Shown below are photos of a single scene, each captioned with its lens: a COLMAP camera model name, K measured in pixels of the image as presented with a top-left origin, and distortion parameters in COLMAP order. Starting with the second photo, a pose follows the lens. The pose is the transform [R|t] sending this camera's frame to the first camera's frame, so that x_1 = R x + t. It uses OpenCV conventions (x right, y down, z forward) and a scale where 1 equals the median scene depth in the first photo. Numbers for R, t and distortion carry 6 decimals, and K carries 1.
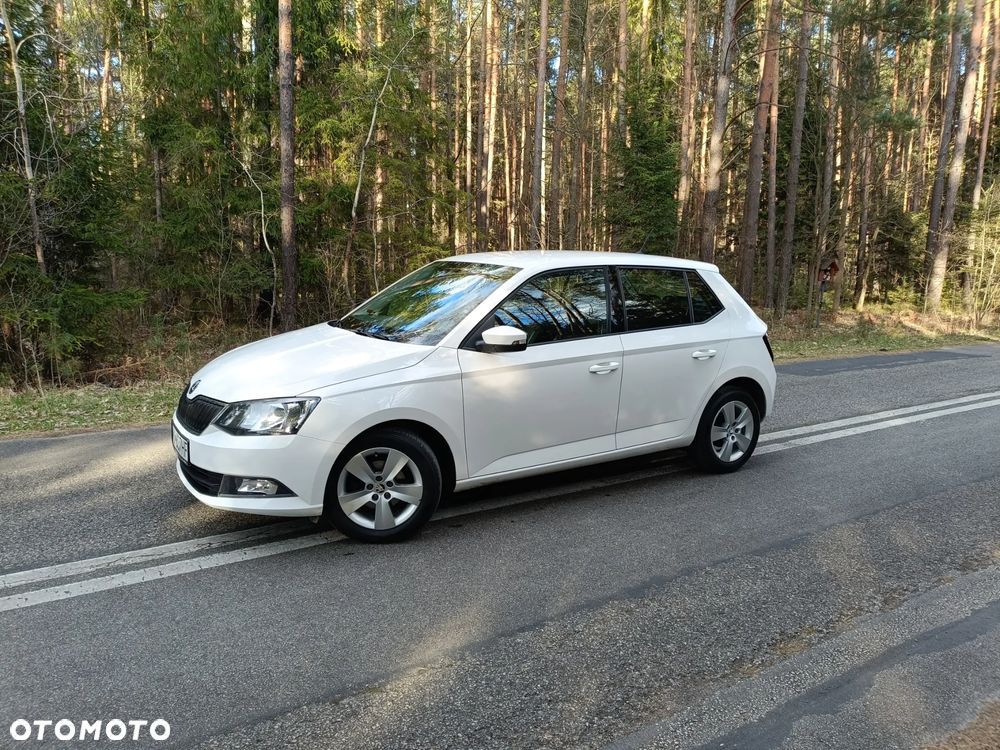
lens RADIAL K [[736.1, 0, 491.3], [0, 736.1, 375.2], [0, 0, 1]] dist [0.033325, -0.002045]
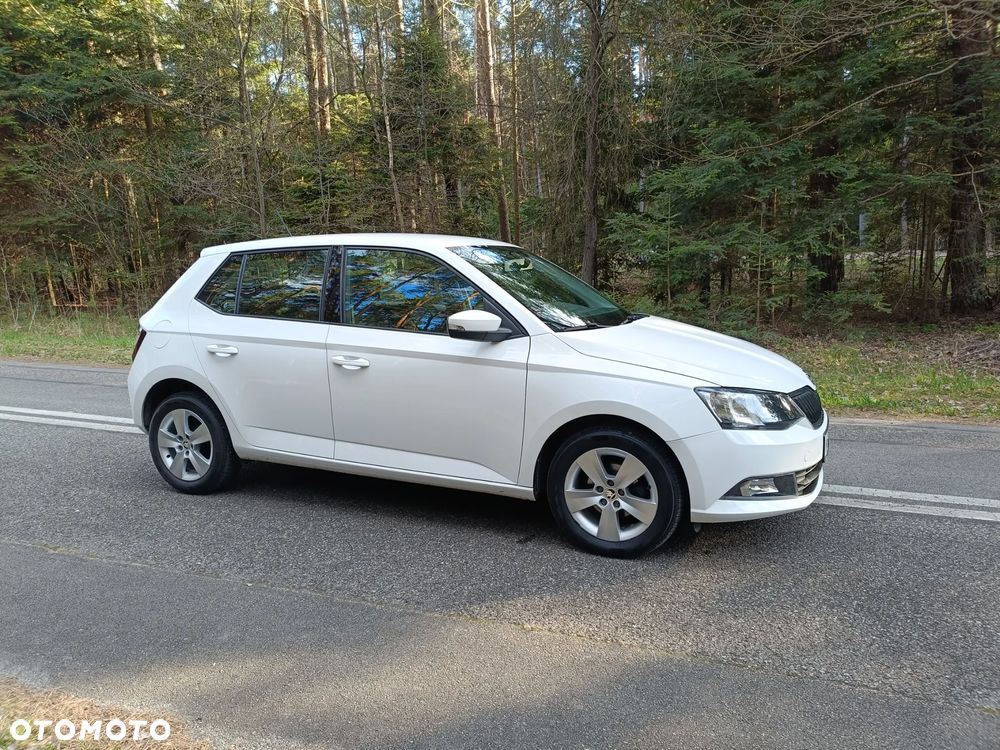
lens RADIAL K [[733.2, 0, 495.7], [0, 733.2, 374.3], [0, 0, 1]] dist [0.032749, -0.021056]
pose [[-0.556765, -0.139069, 0.818946, -0.941690], [0.142779, 0.955191, 0.259275, -0.282406], [-0.818307, 0.261284, -0.511961, 1.800112]]
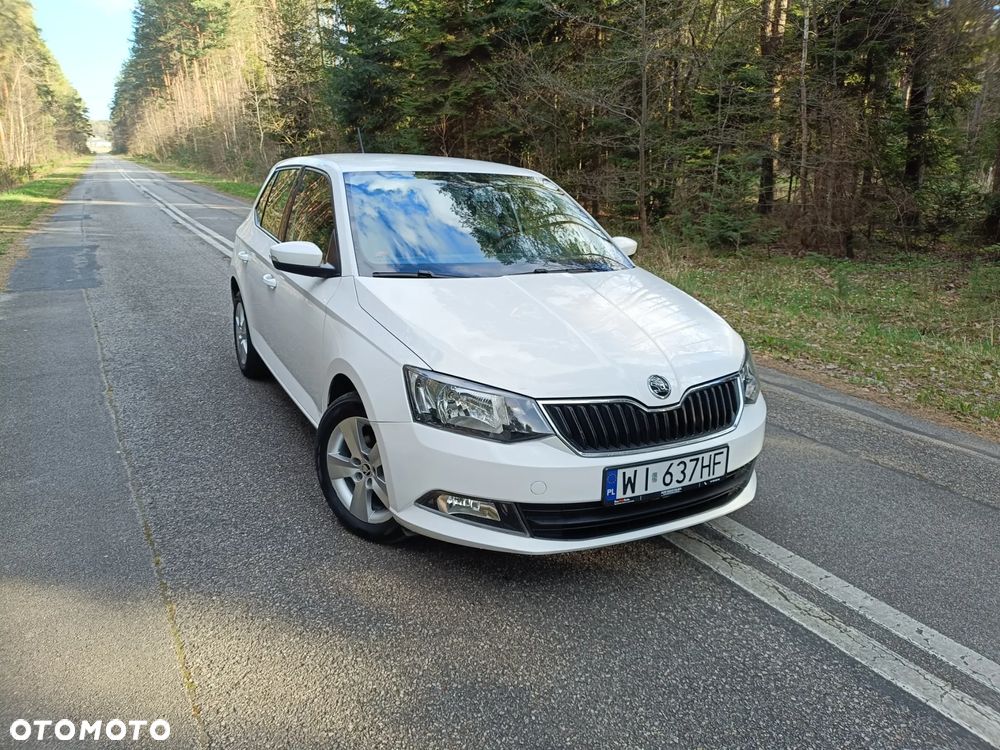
lens RADIAL K [[736.6, 0, 496.0], [0, 736.6, 375.2], [0, 0, 1]] dist [0.024730, -0.017214]
pose [[0.076988, -0.286796, 0.954893, -1.023344], [0.138566, 0.951519, 0.274610, -0.188512], [-0.987356, 0.111174, 0.112995, 1.070499]]
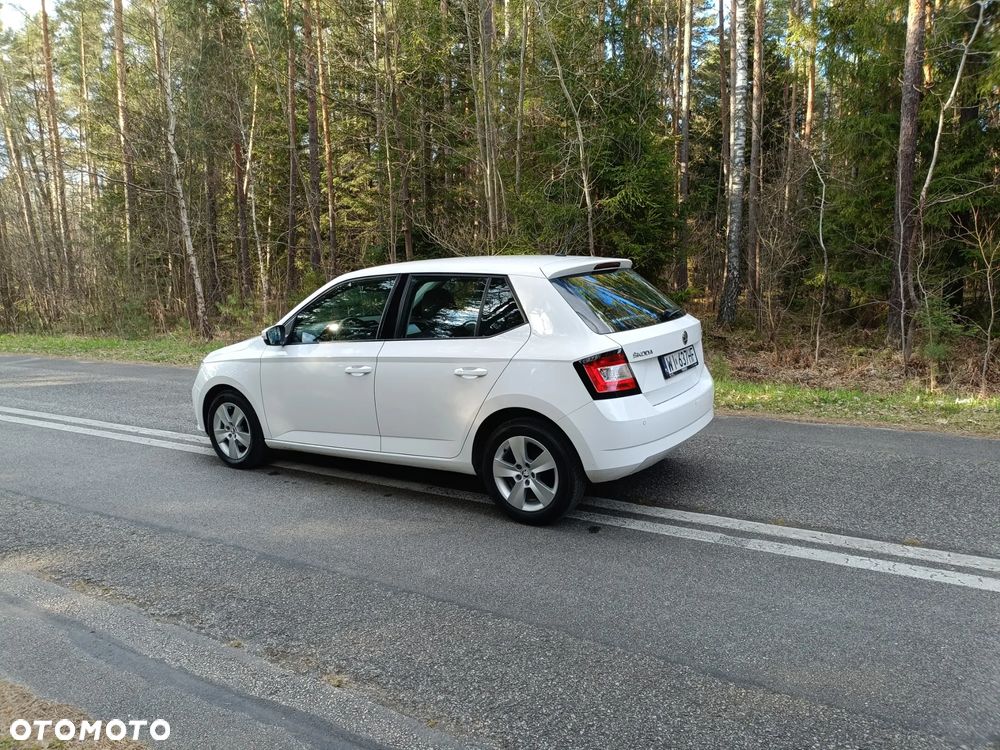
lens RADIAL K [[733.2, 0, 495.7], [0, 733.2, 374.3], [0, 0, 1]] dist [0.032749, -0.021056]
pose [[0.416745, 0.110762, -0.902250, 1.326055], [-0.104105, 0.991834, 0.073674, -0.114550], [0.903042, 0.063226, 0.424873, 0.803403]]
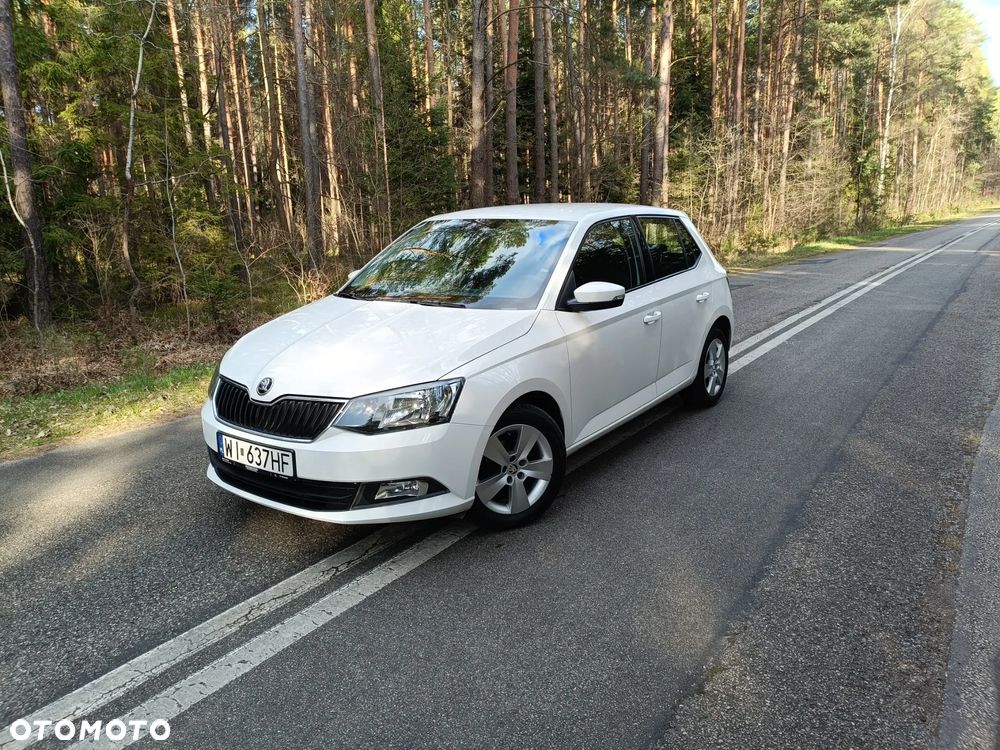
lens RADIAL K [[733.2, 0, 495.7], [0, 733.2, 374.3], [0, 0, 1]] dist [0.032749, -0.021056]
pose [[0.926028, -0.119606, 0.358005, -0.455959], [0.100852, 0.992388, 0.070680, -0.028059], [-0.363733, -0.029346, 0.931041, 0.153861]]
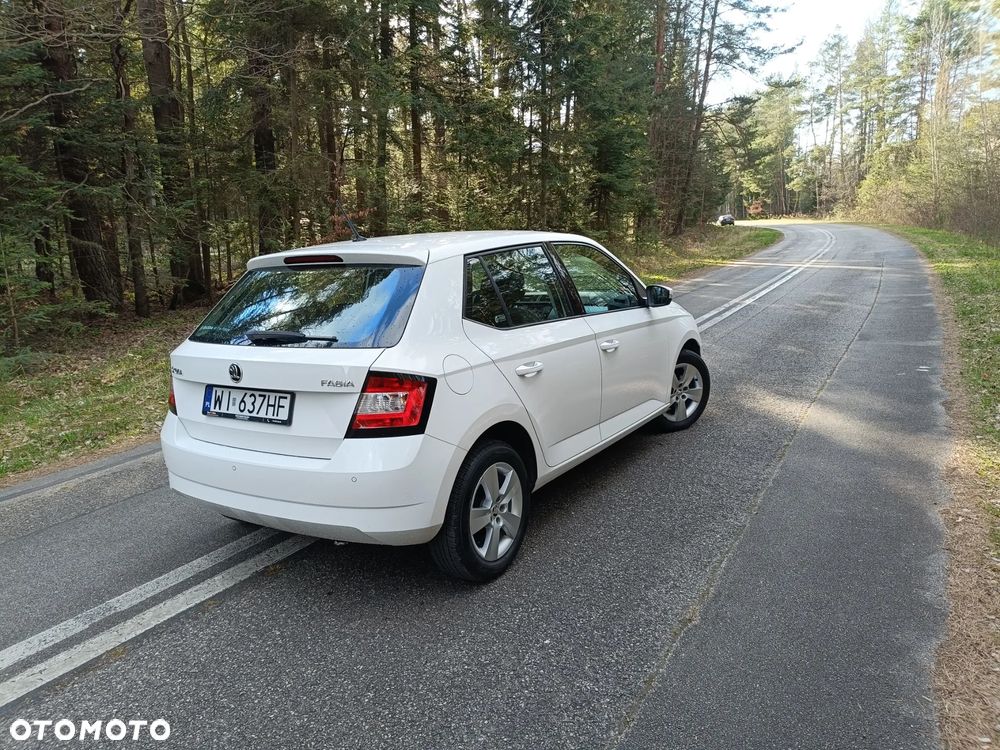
lens RADIAL K [[733.2, 0, 495.7], [0, 733.2, 374.3], [0, 0, 1]] dist [0.032749, -0.021056]
pose [[-0.901412, 0.115923, -0.417156, 0.524602], [-0.028993, 0.945166, 0.325300, -0.372769], [0.431991, 0.305324, -0.848623, 2.289279]]
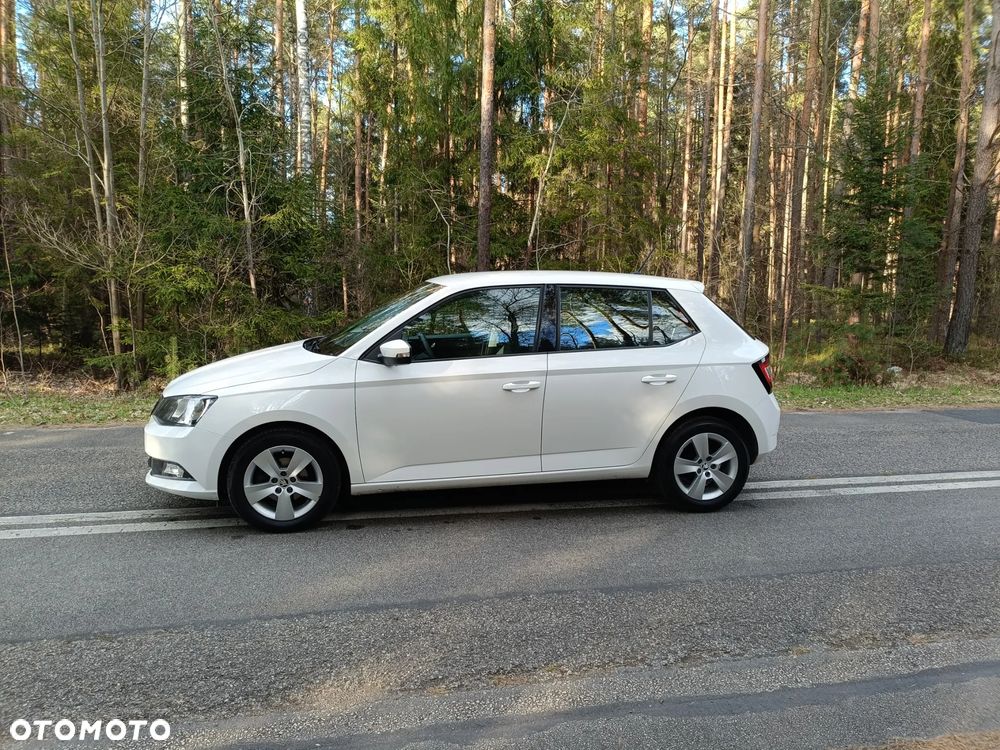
lens RADIAL K [[733.2, 0, 495.7], [0, 733.2, 374.3], [0, 0, 1]] dist [0.032749, -0.021056]
pose [[0.931109, 0.042161, -0.362296, 0.526760], [-0.057214, 0.997883, -0.030914, 0.006762], [0.360226, 0.049513, 0.931550, 0.077705]]
